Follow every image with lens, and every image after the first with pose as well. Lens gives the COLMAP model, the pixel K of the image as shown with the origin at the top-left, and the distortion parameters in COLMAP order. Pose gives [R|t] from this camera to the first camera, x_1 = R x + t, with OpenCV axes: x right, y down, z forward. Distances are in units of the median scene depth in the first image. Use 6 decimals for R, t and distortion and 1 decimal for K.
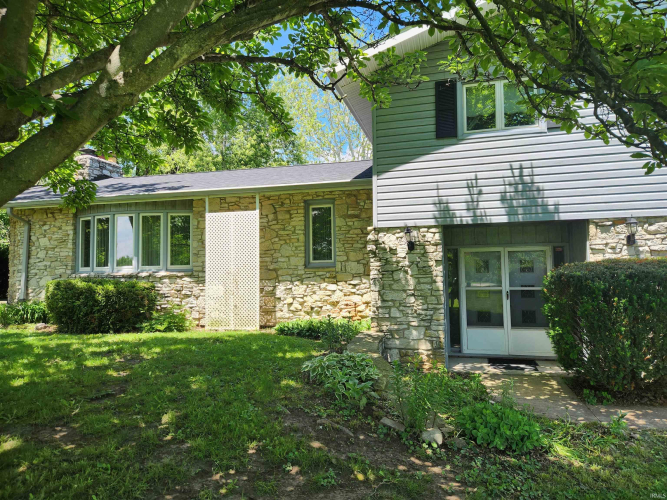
lens RADIAL K [[444.4, 0, 334.0], [0, 444.4, 247.5], [0, 0, 1]] dist [0.010358, -0.000120]
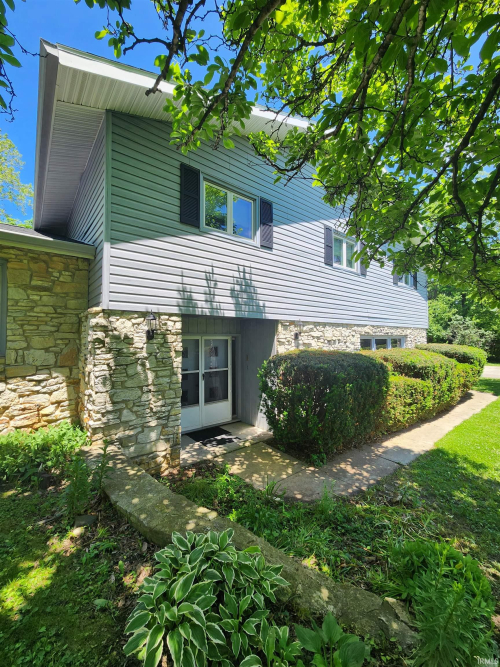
lens RADIAL K [[275.2, 0, 250.5], [0, 275.2, 329.4], [0, 0, 1]] dist [0.003877, -0.003263]
pose [[0.580458, 0.041637, 0.813225, -0.151264], [-0.051385, 0.998574, -0.014449, -0.016087], [-0.812667, -0.033400, 0.581770, 0.529013]]
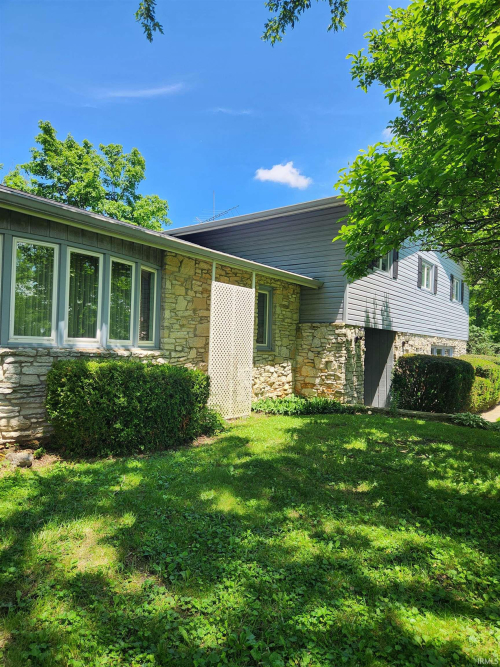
lens RADIAL K [[444.4, 0, 248.5], [0, 444.4, 338.2], [0, 0, 1]] dist [0.010358, -0.000120]
pose [[0.397358, 0.047912, 0.916412, -1.232743], [-0.088433, 0.995987, -0.013728, 0.040482], [-0.913393, -0.075587, 0.400000, 0.752506]]
